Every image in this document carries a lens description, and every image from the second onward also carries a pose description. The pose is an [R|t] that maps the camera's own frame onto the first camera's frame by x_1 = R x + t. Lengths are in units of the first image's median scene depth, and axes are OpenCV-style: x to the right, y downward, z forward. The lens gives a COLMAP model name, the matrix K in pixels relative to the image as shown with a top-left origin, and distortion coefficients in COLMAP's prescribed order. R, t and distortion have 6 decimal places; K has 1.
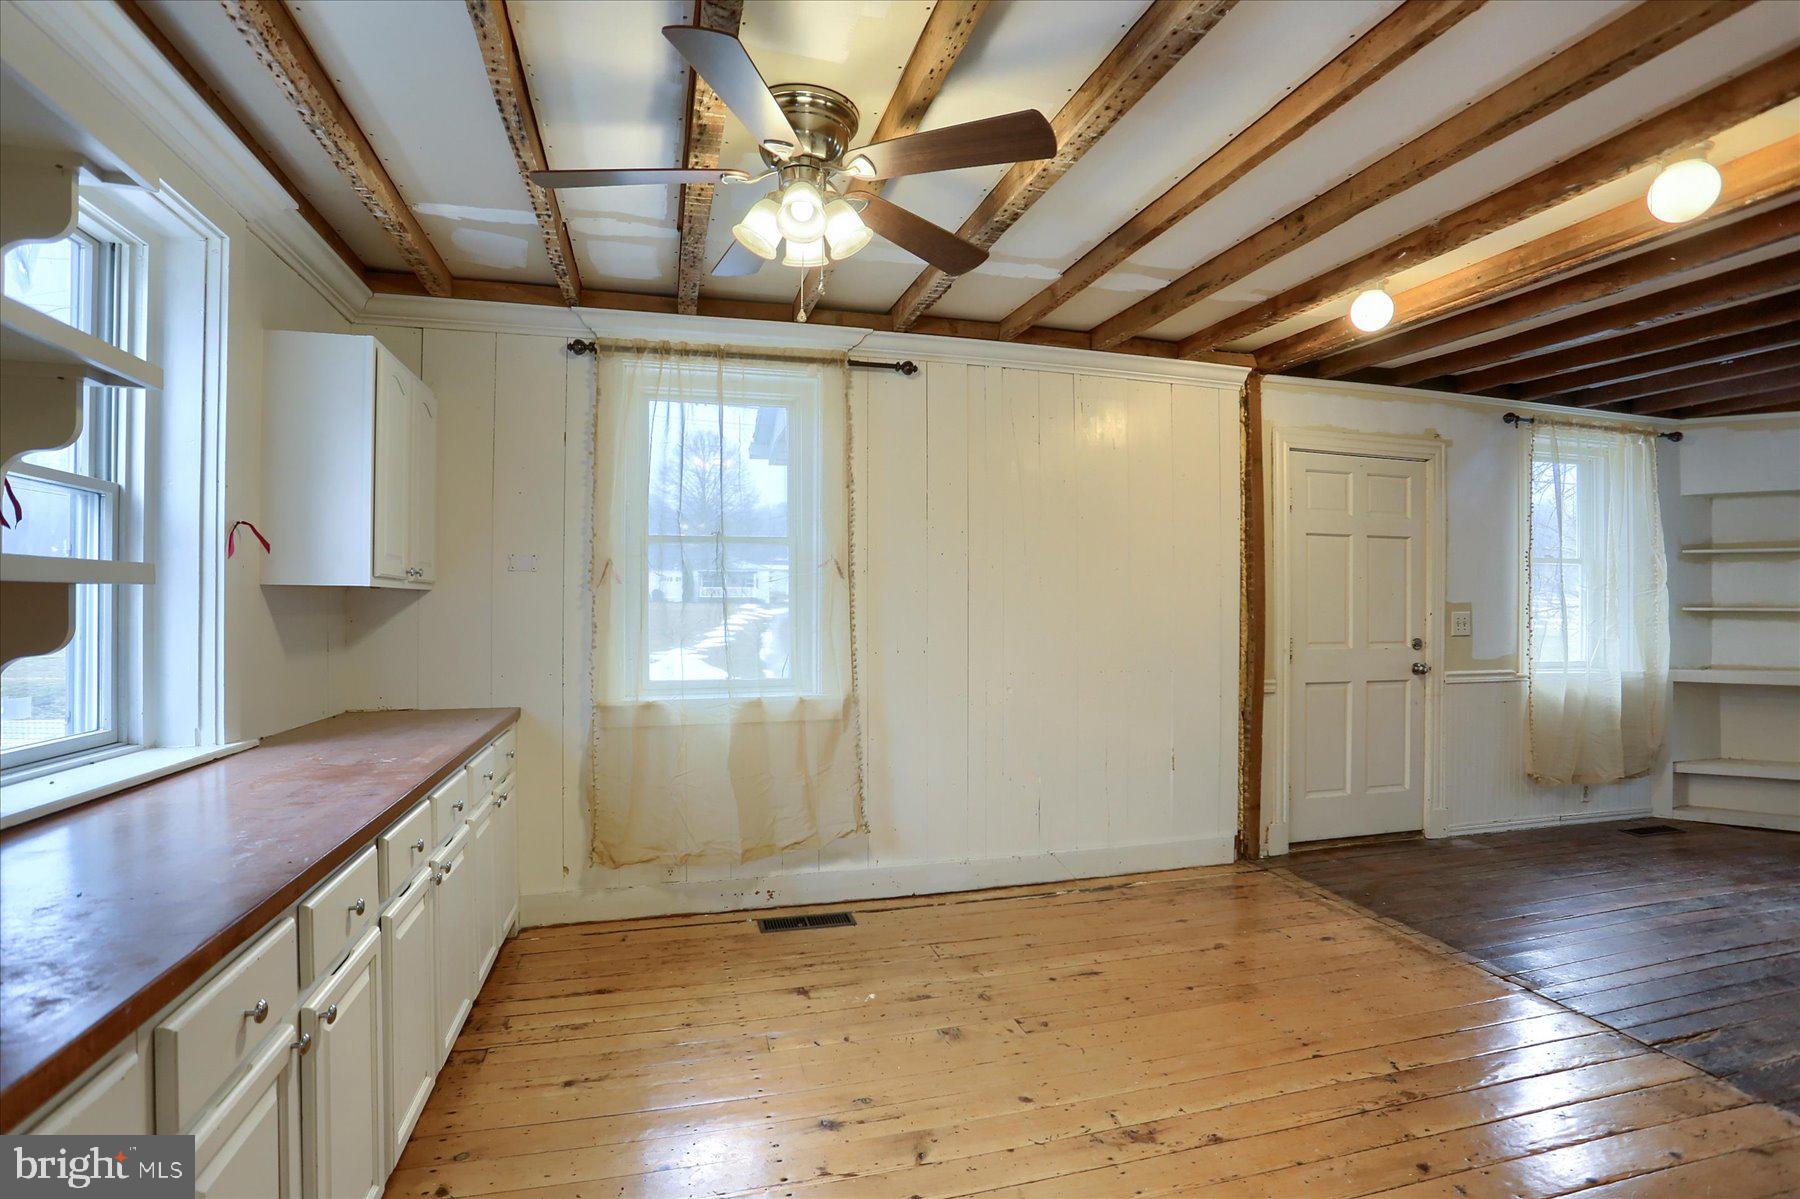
lens RADIAL K [[915.9, 0, 905.8], [0, 915.9, 603.0], [0, 0, 1]] dist [-0.031637, 0.005644]
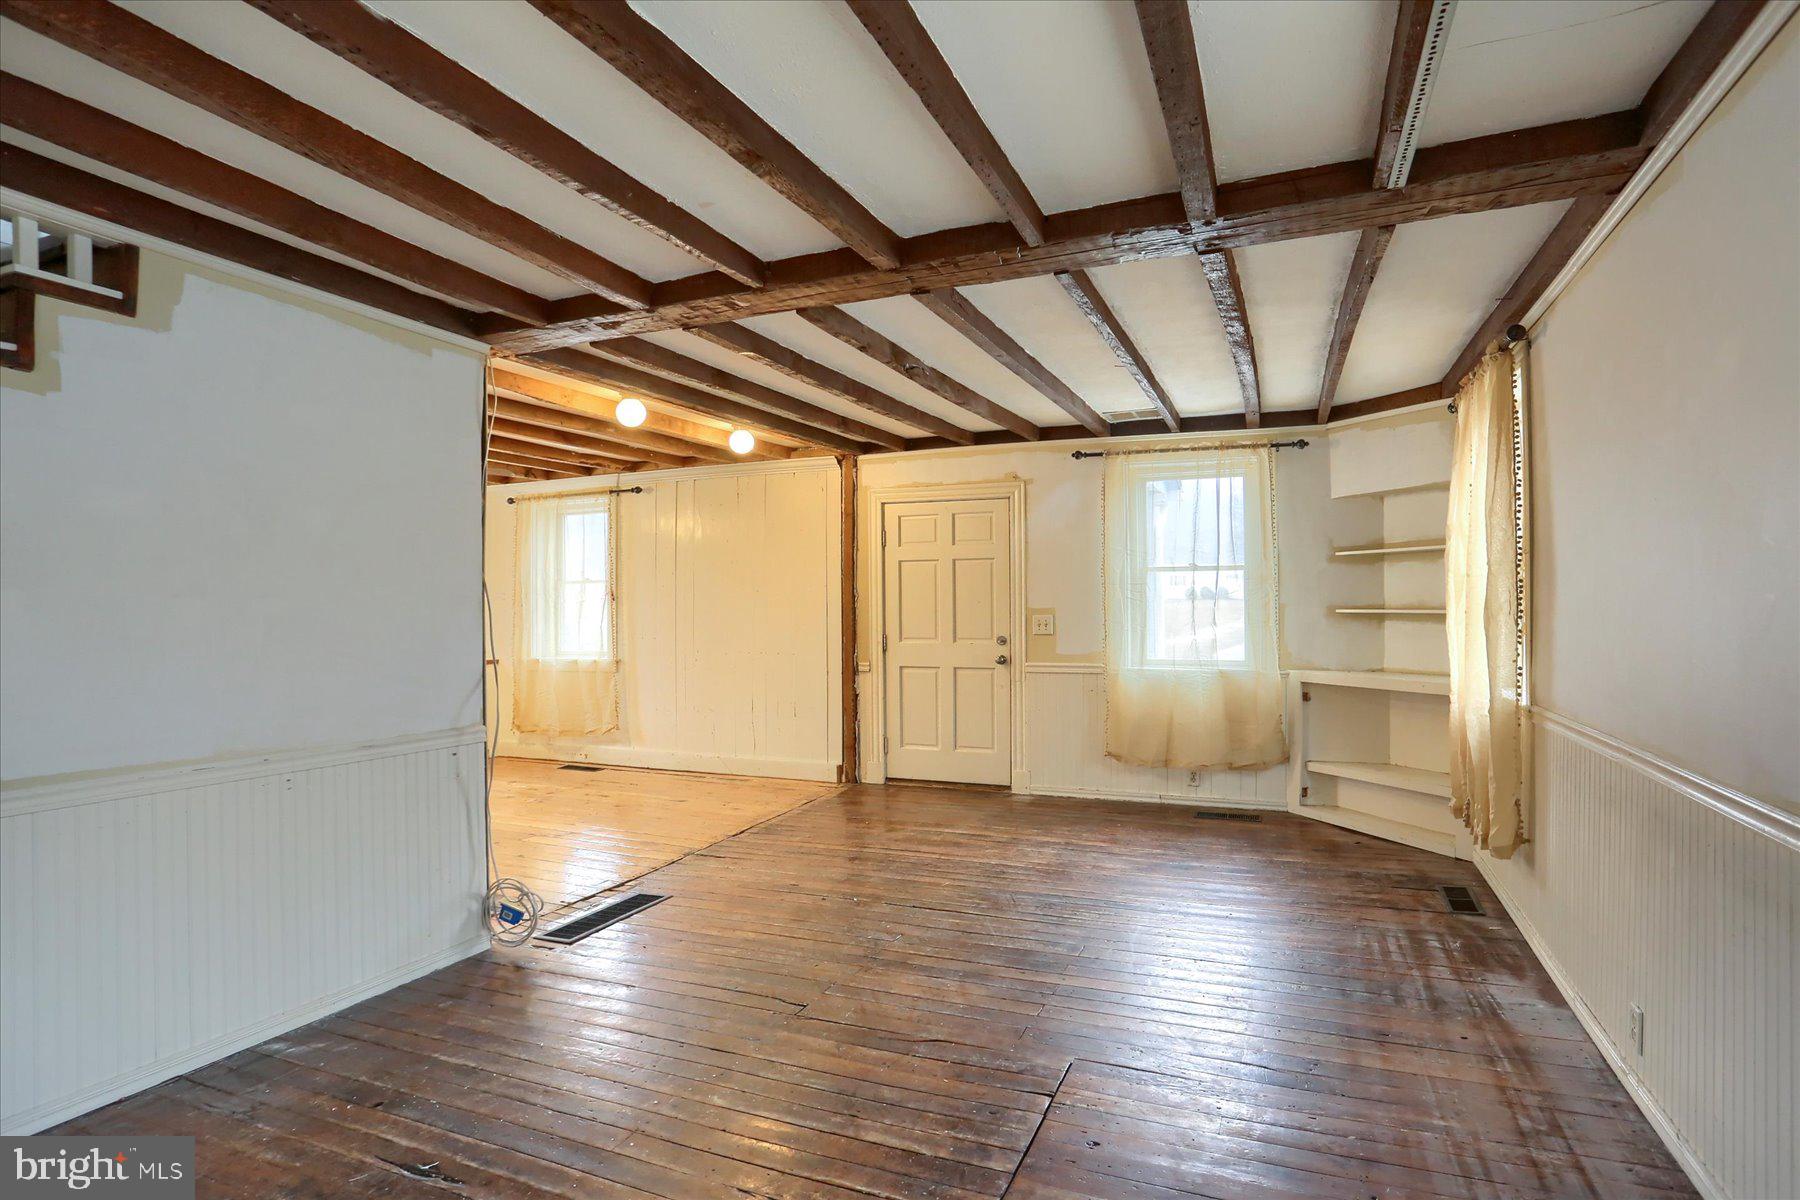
lens RADIAL K [[915.9, 0, 910.8], [0, 915.9, 589.3], [0, 0, 1]] dist [-0.031637, 0.005644]
pose [[0.782606, -0.019741, -0.622205, 1.272057], [0.014046, 0.999803, -0.014055, -0.010955], [0.622359, 0.002260, 0.782728, -0.104025]]
